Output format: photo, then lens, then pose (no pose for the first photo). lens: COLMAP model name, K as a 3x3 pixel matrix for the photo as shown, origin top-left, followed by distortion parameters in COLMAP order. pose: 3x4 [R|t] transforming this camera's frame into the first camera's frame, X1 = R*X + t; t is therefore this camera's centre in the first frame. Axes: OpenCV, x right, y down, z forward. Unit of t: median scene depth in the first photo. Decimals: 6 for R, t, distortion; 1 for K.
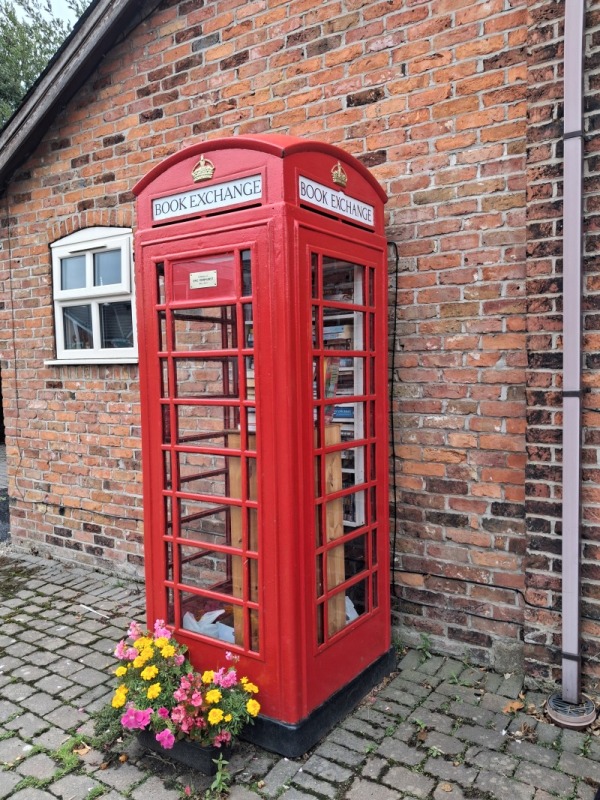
lens RADIAL K [[629.1, 0, 291.4], [0, 629.1, 409.8], [0, 0, 1]] dist [0.030925, -0.025021]
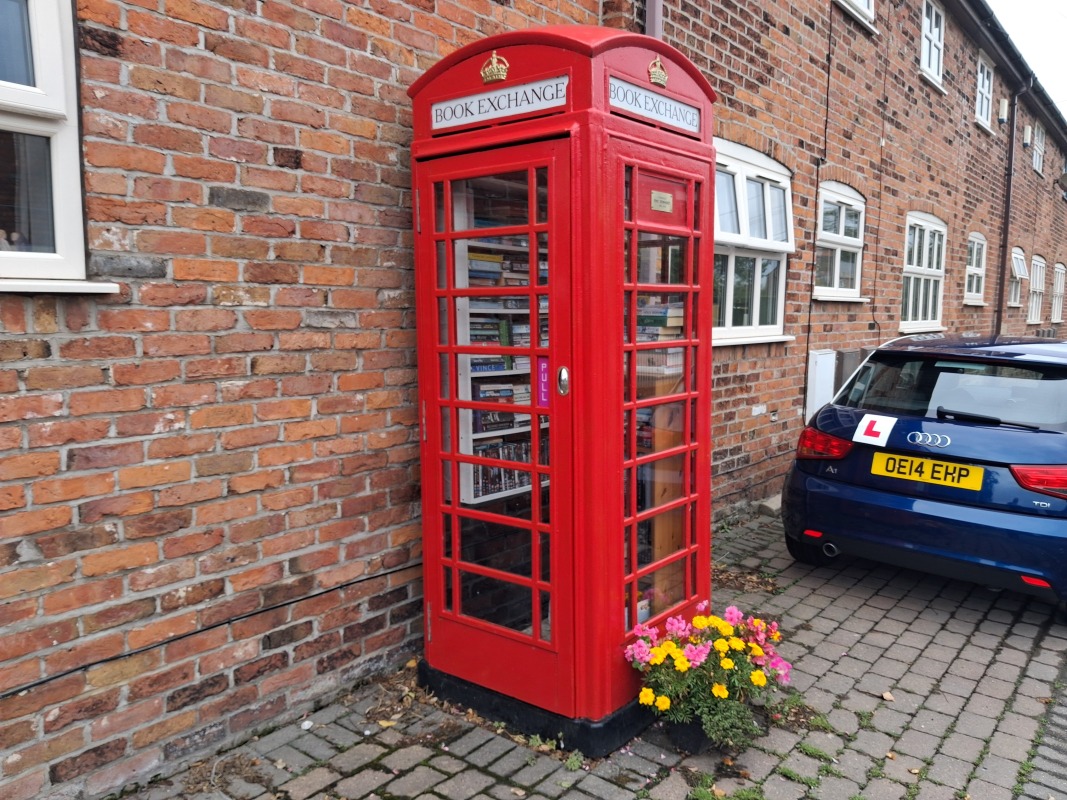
lens RADIAL K [[839.1, 0, 537.9], [0, 839.1, 396.7], [0, 0, 1]] dist [0.030925, -0.025021]
pose [[0.052434, -0.090115, 0.994550, -1.184945], [0.072200, 0.993656, 0.086227, -0.047798], [-0.996011, 0.067285, 0.058608, 1.007016]]
